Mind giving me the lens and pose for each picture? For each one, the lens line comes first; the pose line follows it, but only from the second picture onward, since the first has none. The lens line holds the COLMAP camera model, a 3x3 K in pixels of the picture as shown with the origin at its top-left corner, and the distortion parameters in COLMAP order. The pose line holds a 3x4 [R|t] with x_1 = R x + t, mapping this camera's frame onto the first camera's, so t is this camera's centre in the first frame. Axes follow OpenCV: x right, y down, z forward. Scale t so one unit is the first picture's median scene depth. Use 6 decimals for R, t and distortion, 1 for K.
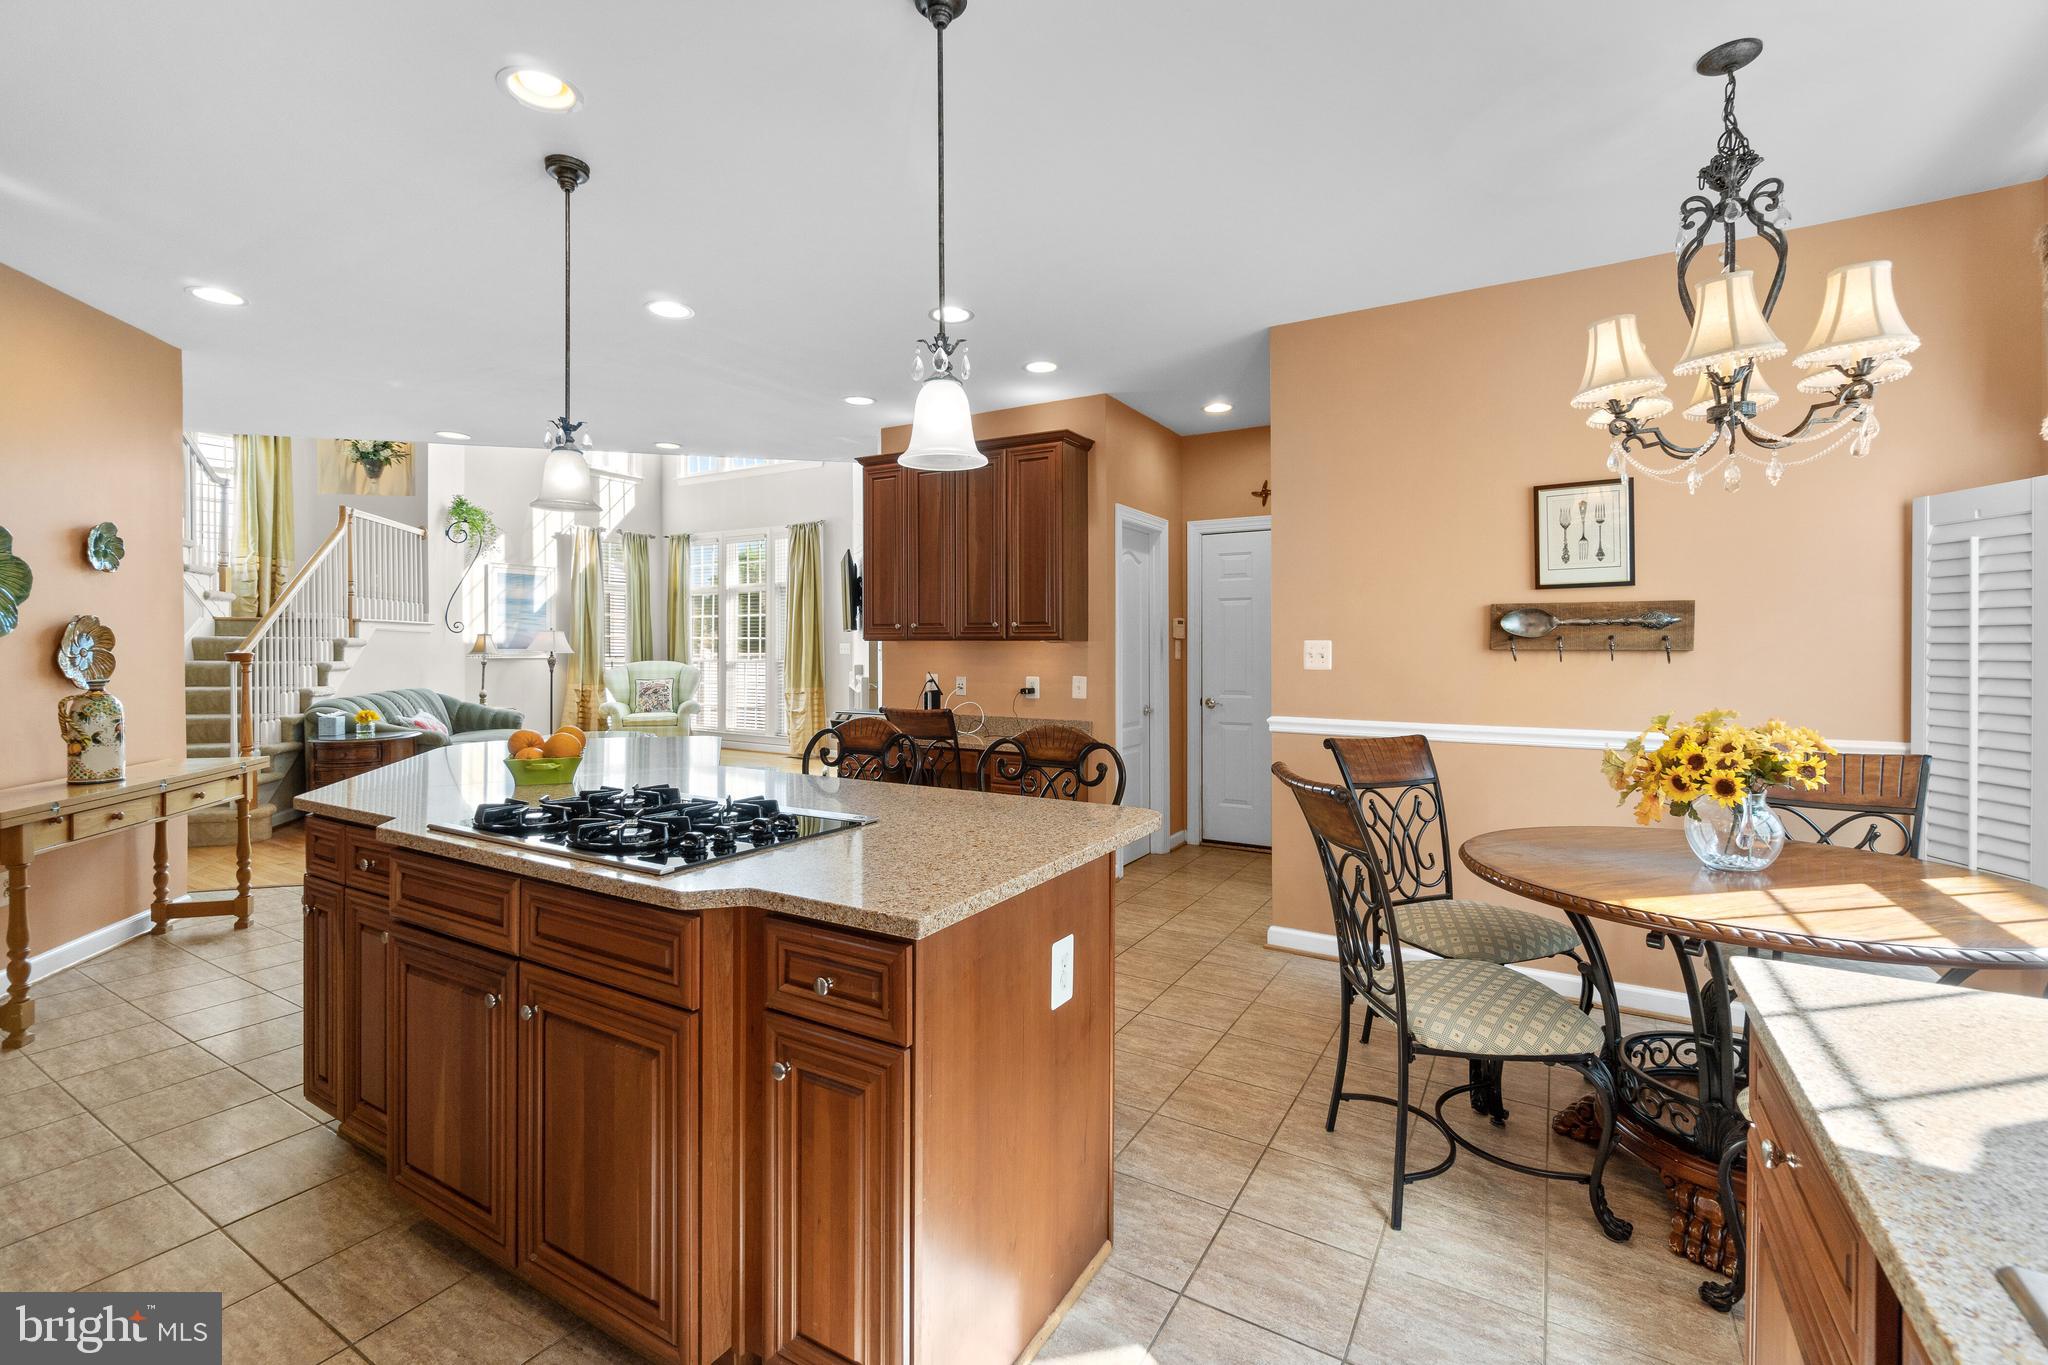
lens RADIAL K [[884.7, 0, 1013.2], [0, 884.7, 656.6], [0, 0, 1]] dist [-0.007224, 0.002108]
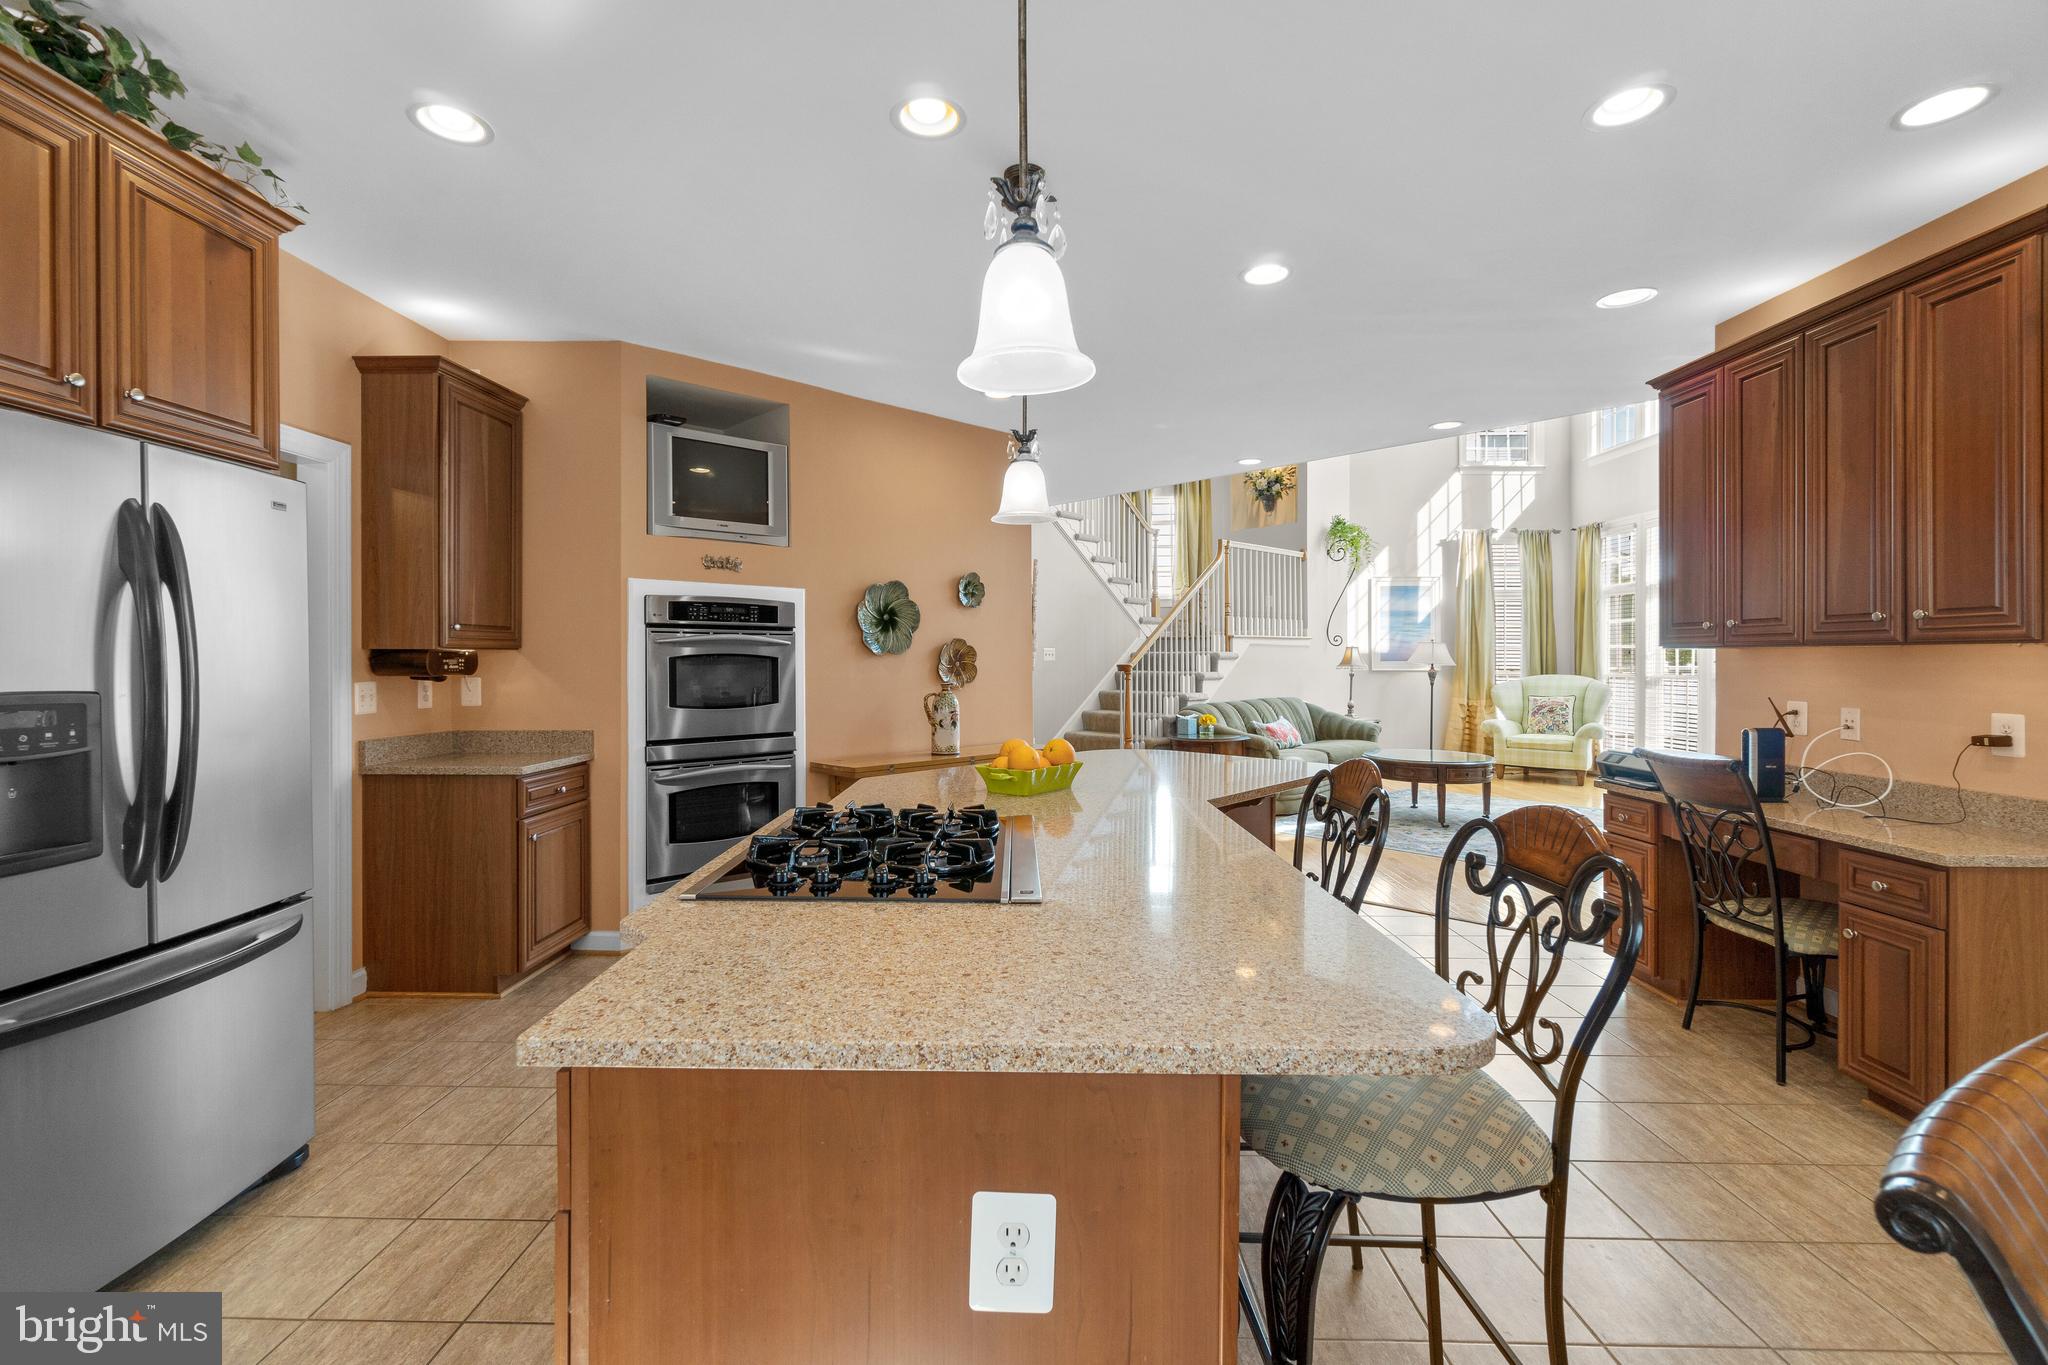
lens RADIAL K [[884.7, 0, 1011.3], [0, 884.7, 666.8], [0, 0, 1]] dist [-0.007224, 0.002108]
pose [[0.497056, 0.004143, -0.867708, 0.102449], [-0.005904, 0.999982, 0.001393, -0.001128], [0.867698, 0.004431, 0.497072, 0.141800]]
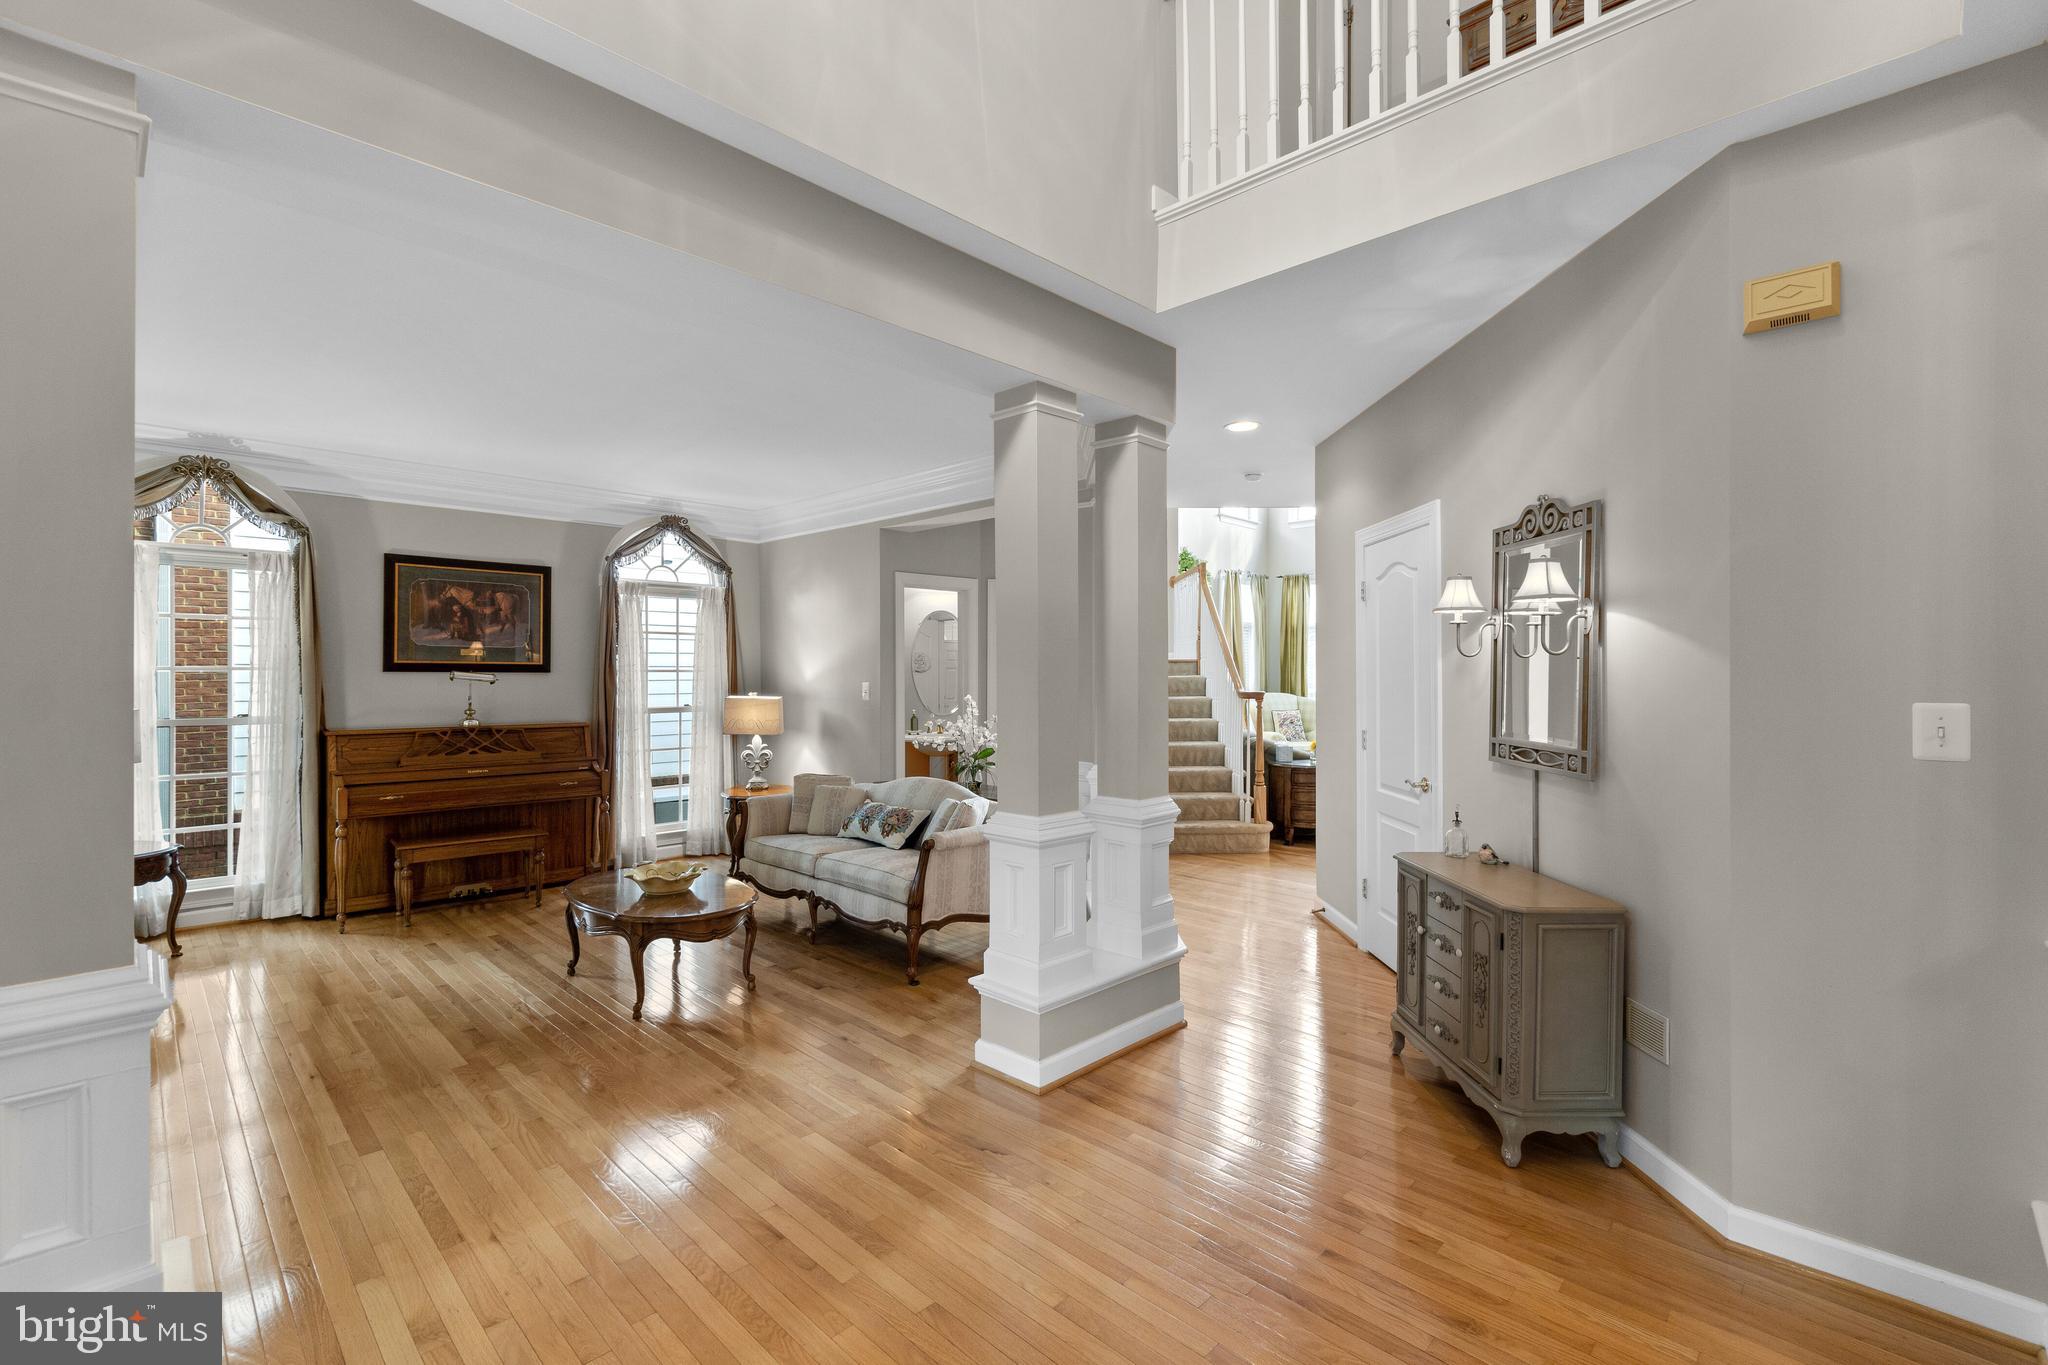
lens RADIAL K [[884.7, 0, 1013.0], [0, 884.7, 671.7], [0, 0, 1]] dist [-0.007224, 0.002108]
pose [[0.972237, -0.003201, -0.233976, -0.607910], [0.000727, 0.999943, -0.010658, -0.012155], [0.233997, 0.010192, 0.972184, -0.154441]]
